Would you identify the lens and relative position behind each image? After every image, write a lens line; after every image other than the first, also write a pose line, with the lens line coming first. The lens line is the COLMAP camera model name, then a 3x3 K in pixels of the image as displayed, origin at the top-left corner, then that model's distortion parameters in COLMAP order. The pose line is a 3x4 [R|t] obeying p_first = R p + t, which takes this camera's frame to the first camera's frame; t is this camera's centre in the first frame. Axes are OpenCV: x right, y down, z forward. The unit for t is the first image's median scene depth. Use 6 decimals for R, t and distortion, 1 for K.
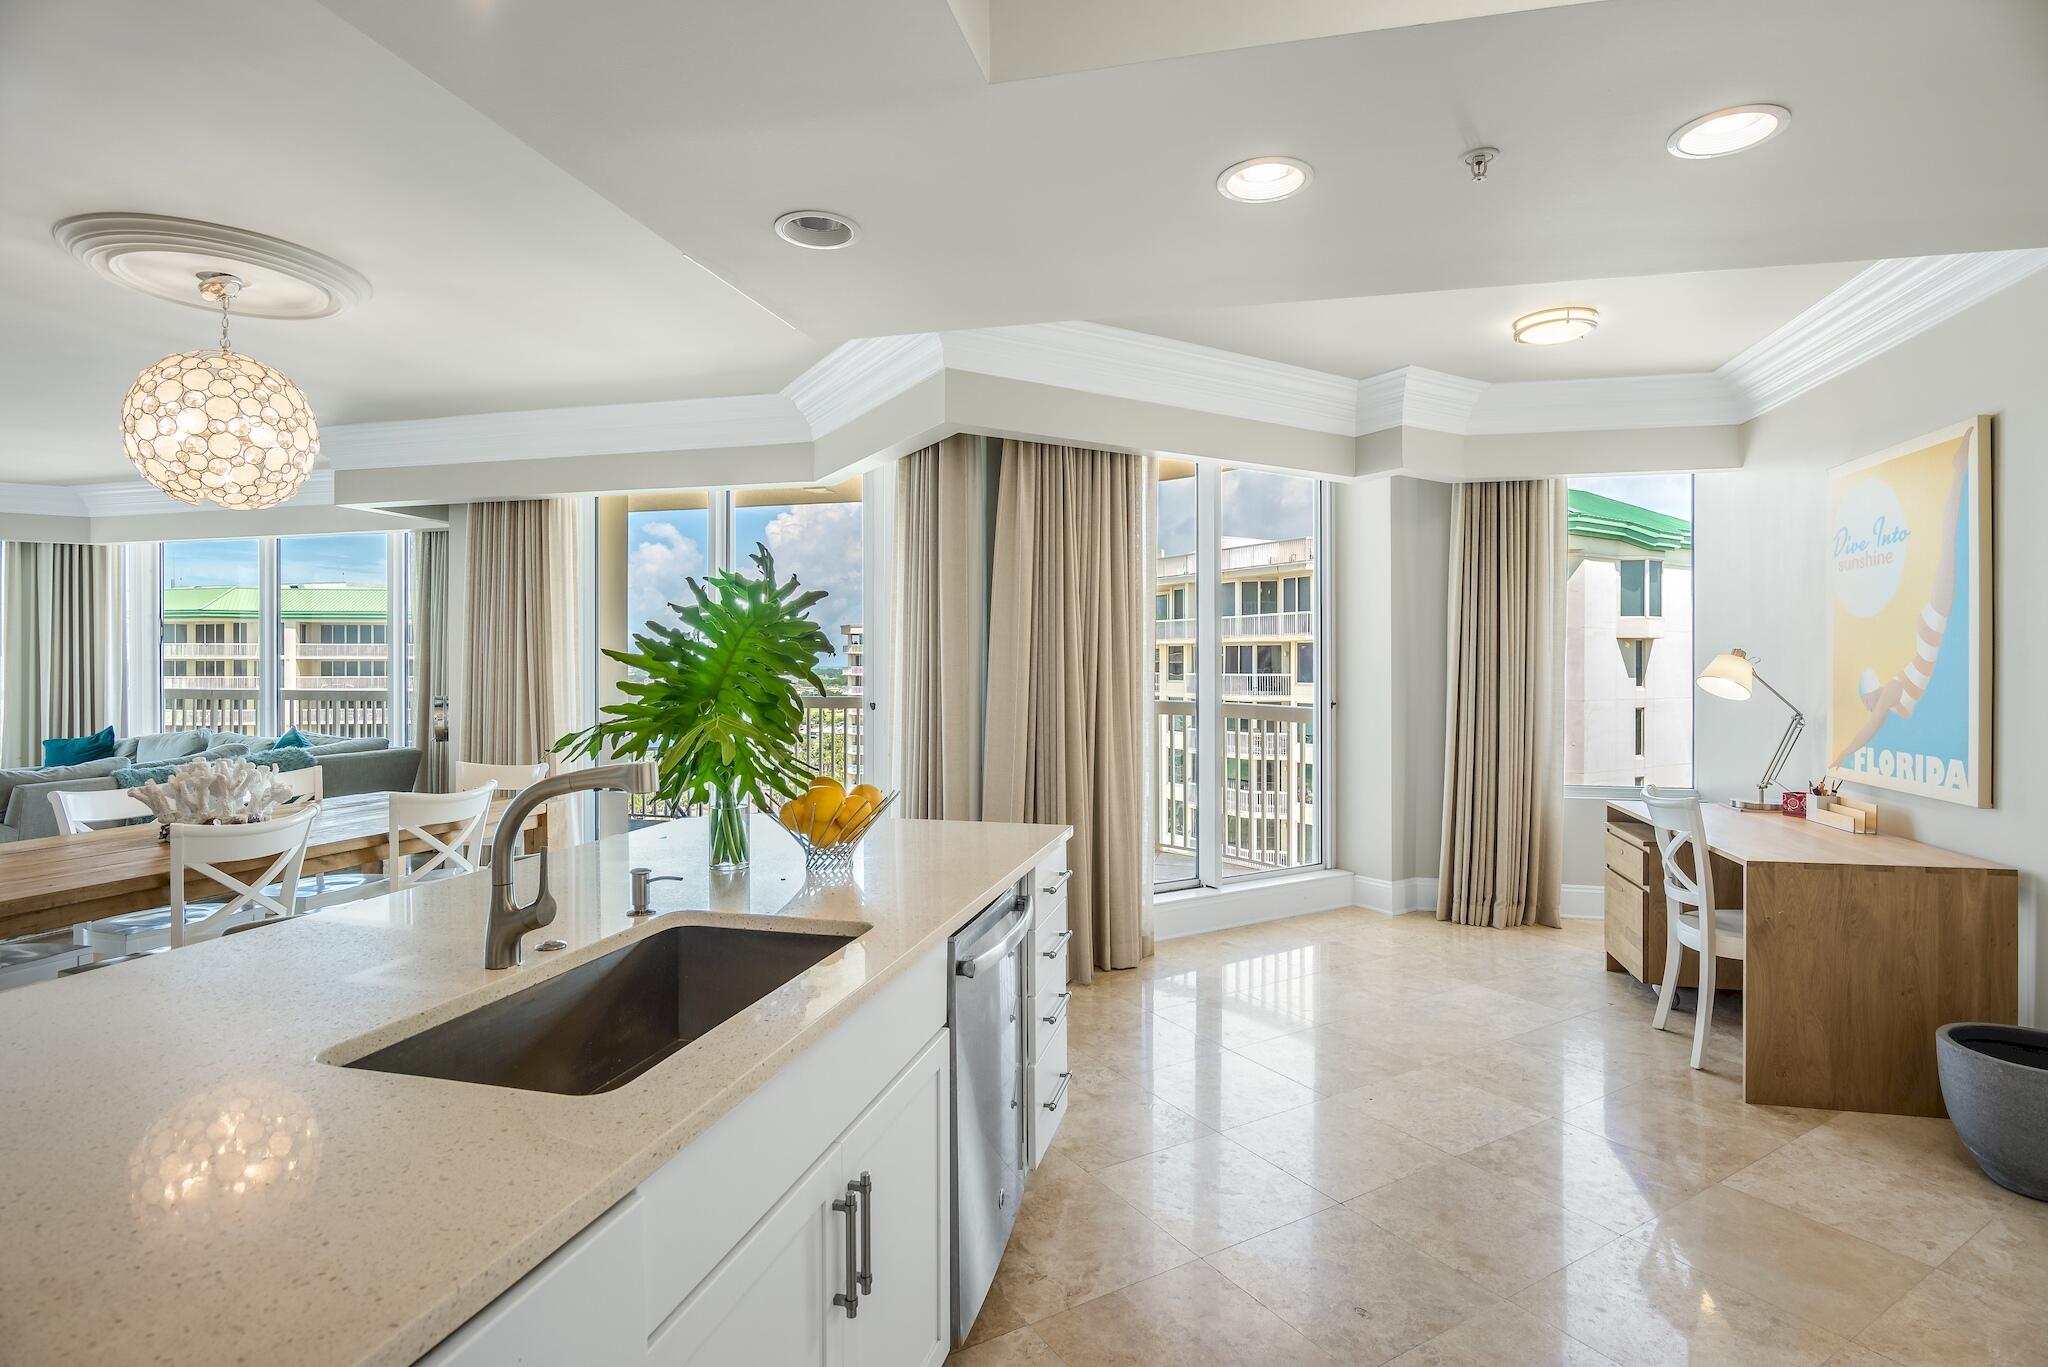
lens RADIAL K [[1019.3, 0, 1026.7], [0, 1019.3, 664.2], [0, 0, 1]] dist [-0.019575, -0.000511]
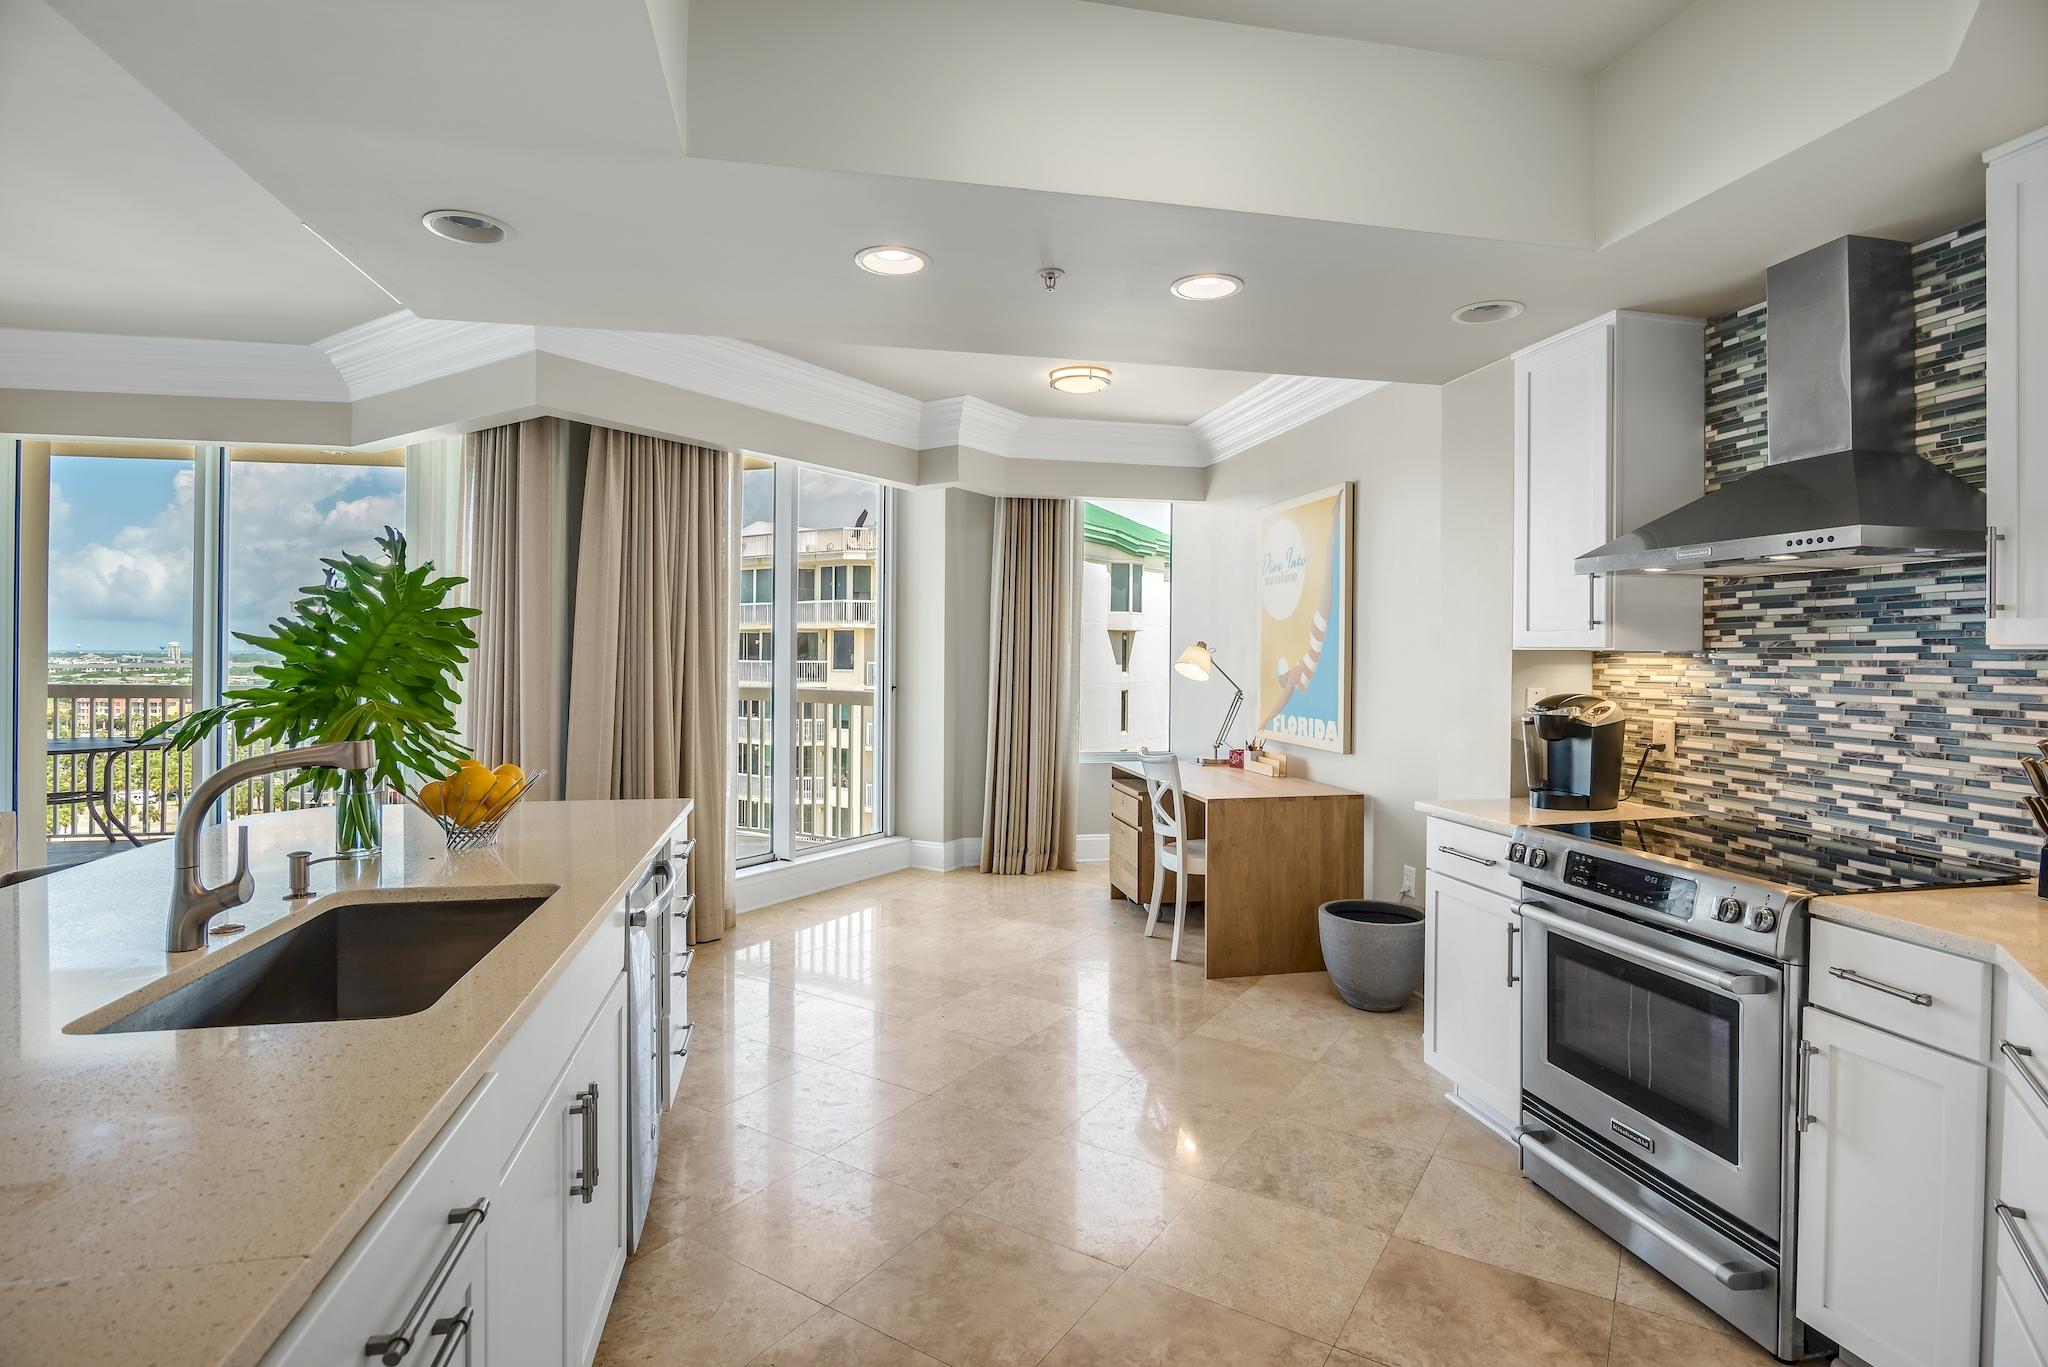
lens RADIAL K [[1019.3, 0, 1026.7], [0, 1019.3, 664.2], [0, 0, 1]] dist [-0.019575, -0.000511]
pose [[0.900733, 0.000126, 0.434373, -0.081486], [-0.005677, 0.999918, 0.011482, 0.000152], [-0.434336, -0.012808, 0.900660, -0.101835]]
